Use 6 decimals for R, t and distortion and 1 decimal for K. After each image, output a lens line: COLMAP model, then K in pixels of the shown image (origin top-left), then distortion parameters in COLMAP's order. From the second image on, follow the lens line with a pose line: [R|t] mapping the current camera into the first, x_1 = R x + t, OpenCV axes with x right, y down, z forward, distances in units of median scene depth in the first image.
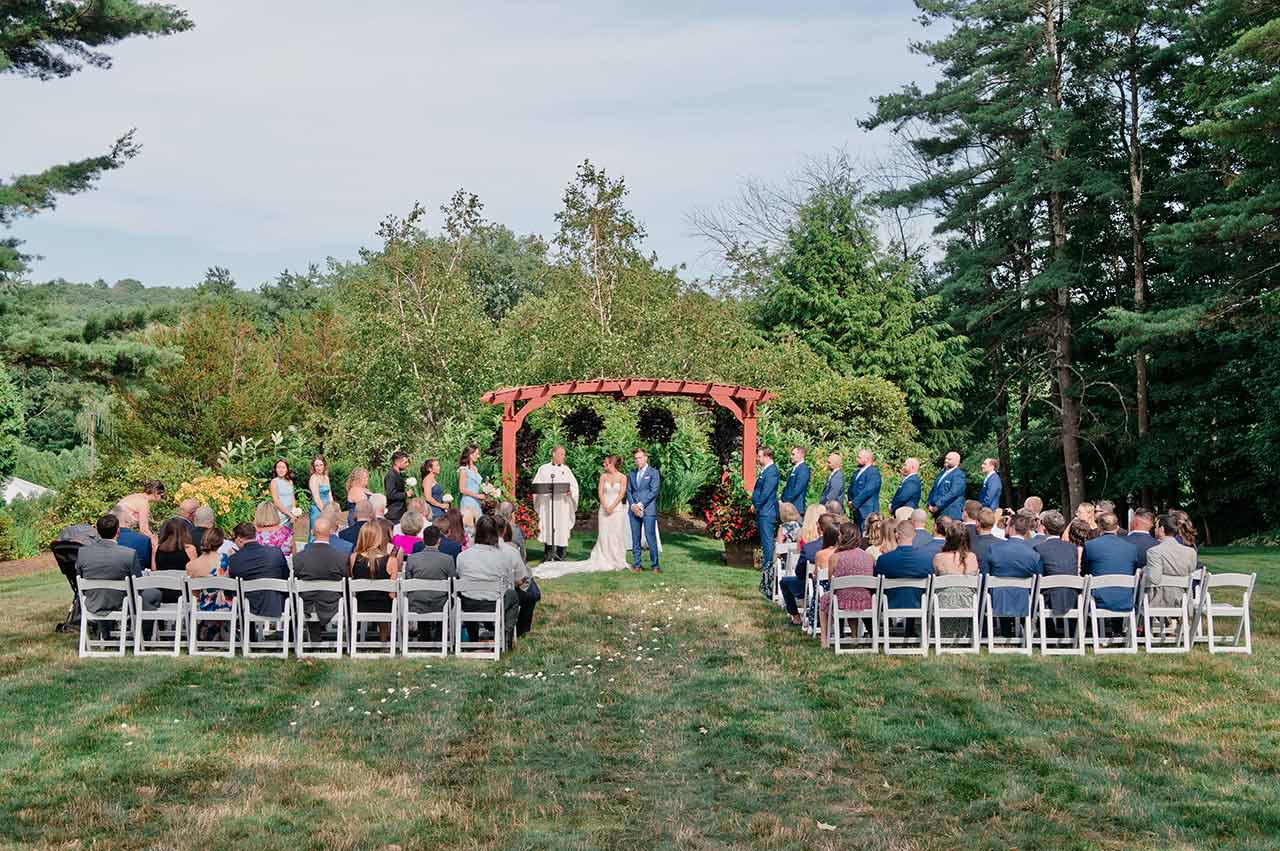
lens RADIAL K [[4215.8, 0, 640.0], [0, 4215.8, 425.5], [0, 0, 1]] dist [0.528376, -21.528358]
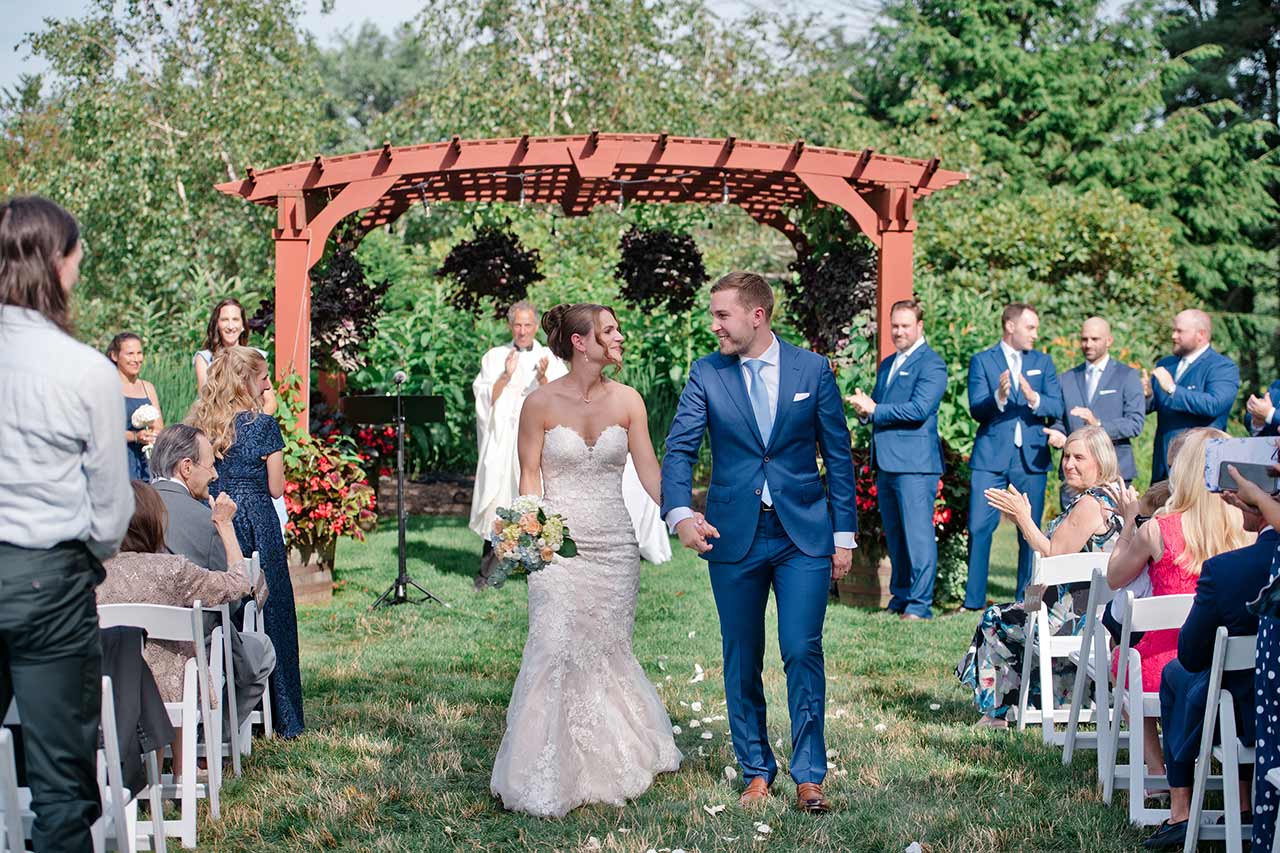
lens RADIAL K [[2652.2, 0, 640.3], [0, 2652.2, 382.6], [0, 0, 1]] dist [0.069216, -0.022881]
pose [[0.999992, -0.003837, -0.000534, 0.001746], [0.003824, 0.999736, -0.022648, 0.016826], [0.000620, 0.022646, 0.999743, 0.696585]]
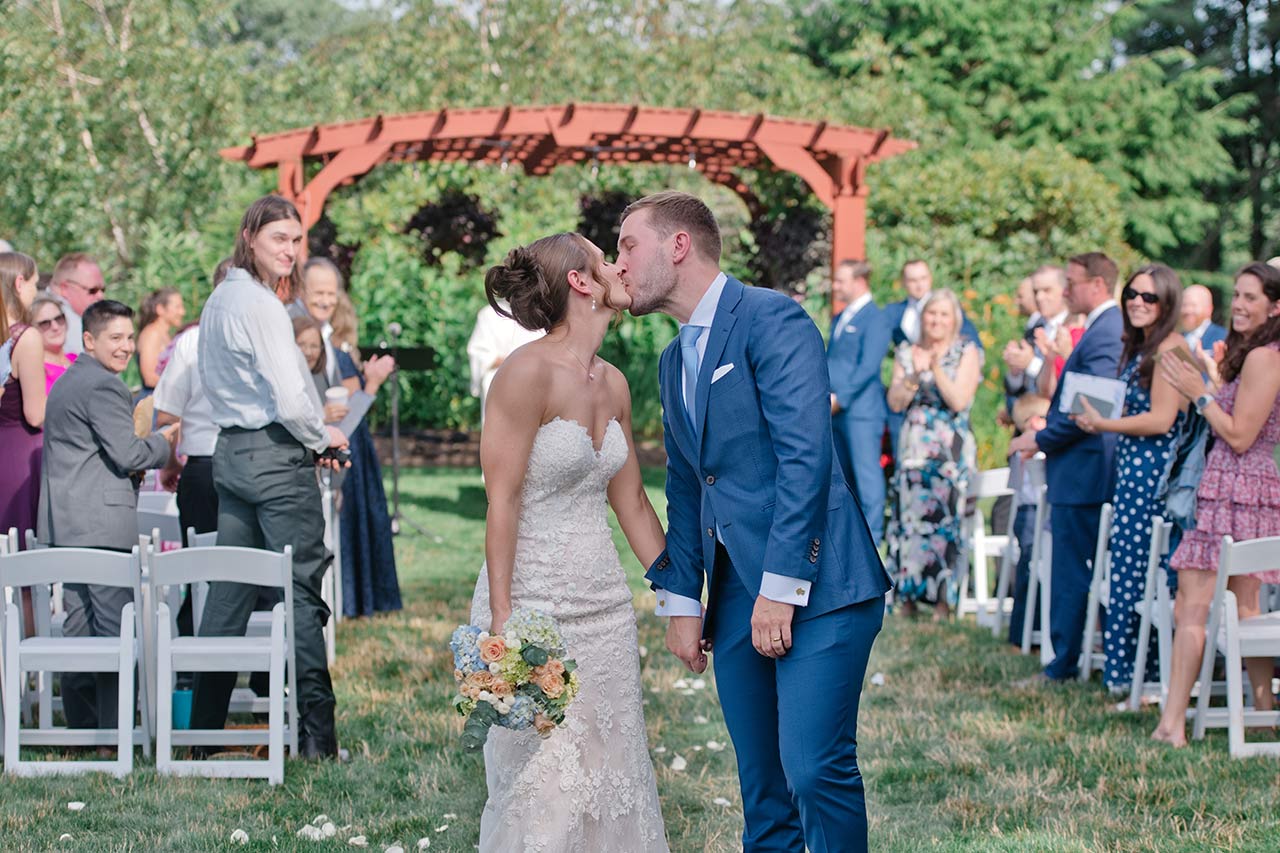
lens RADIAL K [[4215.8, 0, 640.0], [0, 4215.8, 426.5], [0, 0, 1]] dist [0.528376, -21.528358]
pose [[0.998044, -0.003582, 0.062406, -0.020857], [0.004259, 0.999933, -0.010721, 0.024509], [-0.062363, 0.010966, 0.997993, 0.529565]]
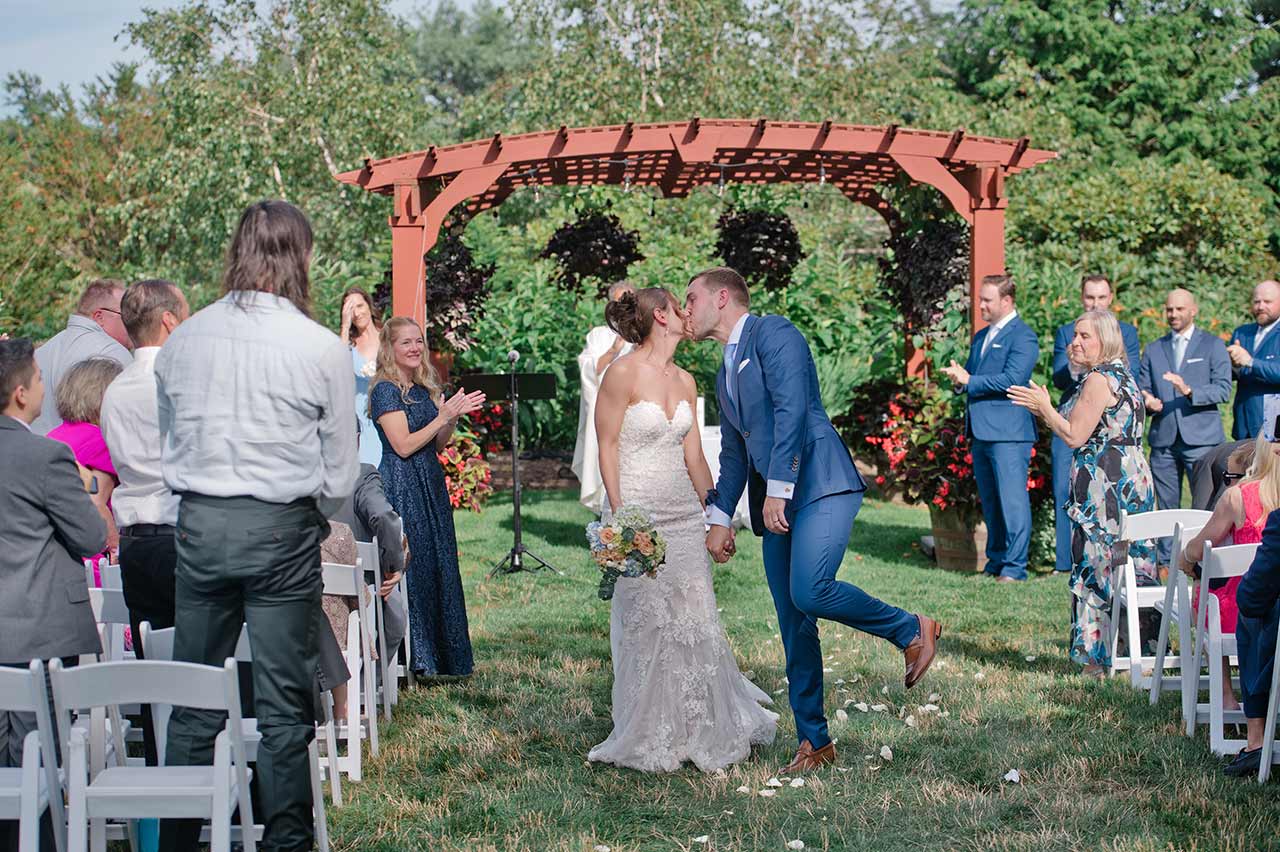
lens RADIAL K [[2884.8, 0, 606.1], [0, 2884.8, 388.5], [0, 0, 1]] dist [0.075782, -0.161364]
pose [[0.999230, -0.017057, -0.035332, -0.001574], [0.016567, 0.999763, -0.014110, 0.017854], [0.035564, 0.013514, 0.999276, 0.665251]]
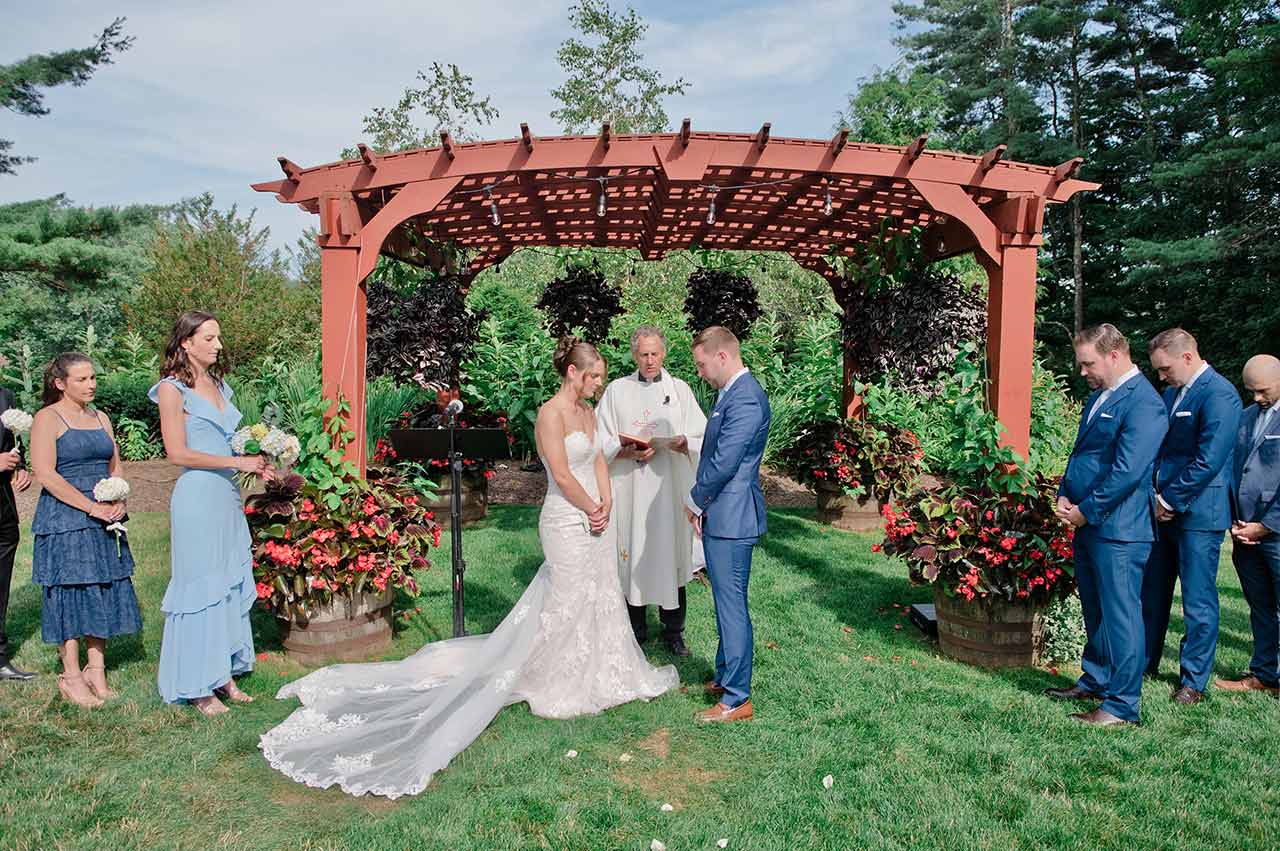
lens RADIAL K [[669.7, 0, 642.0], [0, 669.7, 408.6], [0, 0, 1]] dist [-0.000162, -0.000606]
pose [[0.999933, 0.006725, -0.009379, -0.004966], [-0.006416, 0.999447, 0.032642, 0.009526], [0.009594, -0.032579, 0.999423, 0.877044]]
